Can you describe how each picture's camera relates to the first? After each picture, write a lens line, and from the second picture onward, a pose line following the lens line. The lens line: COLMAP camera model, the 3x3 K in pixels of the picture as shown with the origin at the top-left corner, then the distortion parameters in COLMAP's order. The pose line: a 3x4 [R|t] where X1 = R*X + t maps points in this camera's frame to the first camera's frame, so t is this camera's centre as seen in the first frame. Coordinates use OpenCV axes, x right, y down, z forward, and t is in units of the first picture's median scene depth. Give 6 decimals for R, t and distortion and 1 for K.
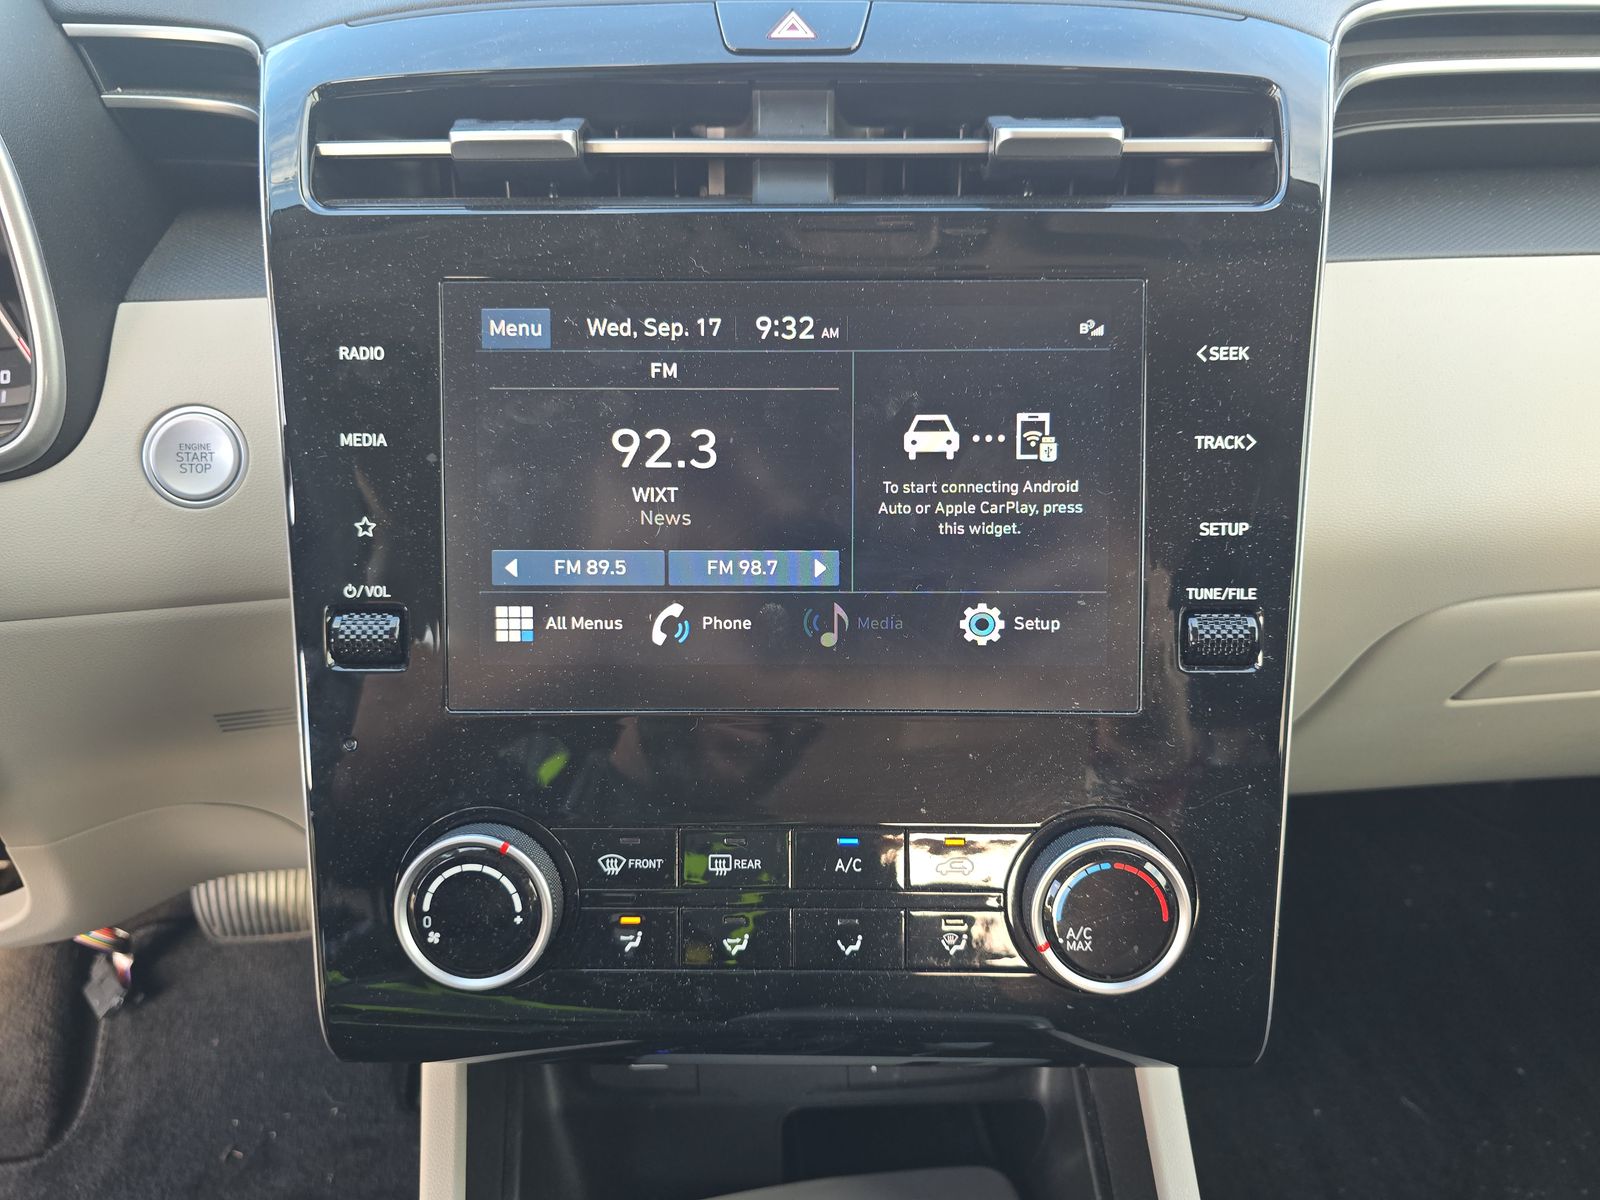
lens RADIAL K [[1070.8, 0, 804.9], [0, 1070.8, 603.3], [0, 0, 1]] dist [0.018152, -0.008510]
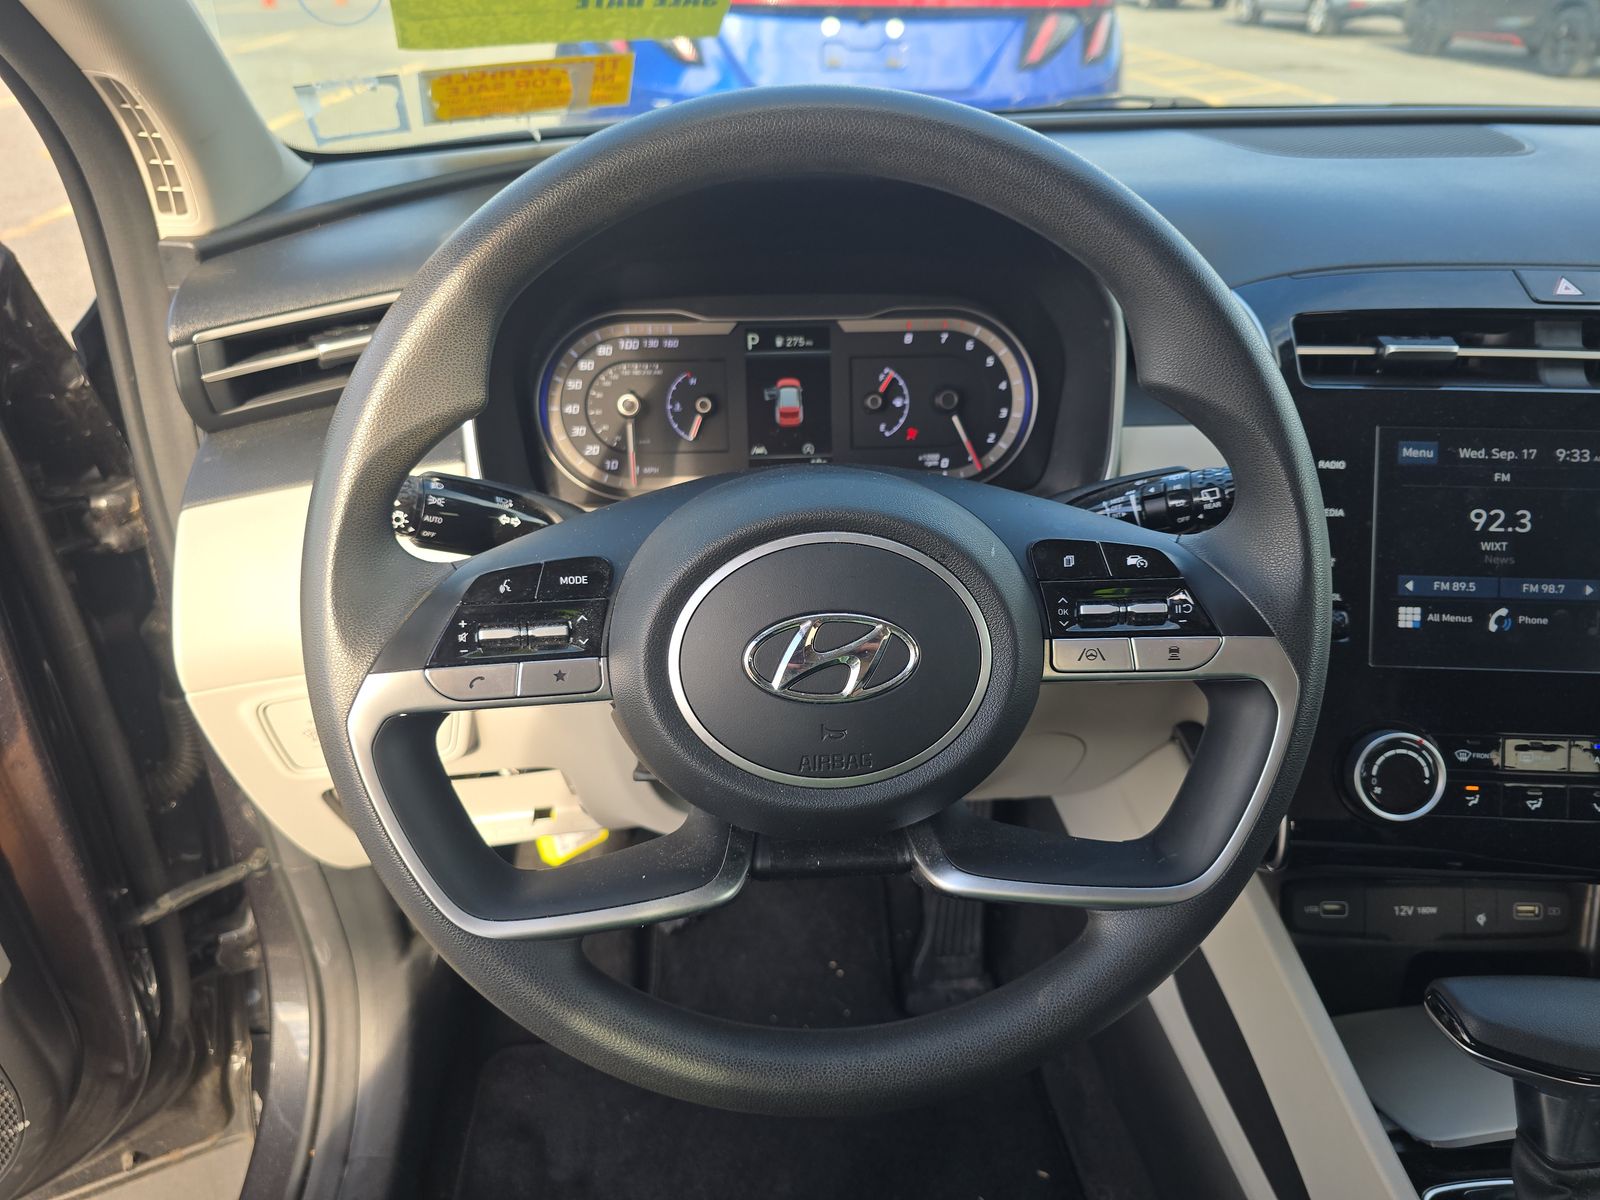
lens RADIAL K [[1070.8, 0, 791.0], [0, 1070.8, 606.5], [0, 0, 1]] dist [0.018152, -0.008510]
pose [[0.999433, 0.026931, -0.020194, -1.270658], [-0.027817, 0.998602, -0.044951, 0.111250], [0.018955, 0.045487, 0.998785, -0.806488]]
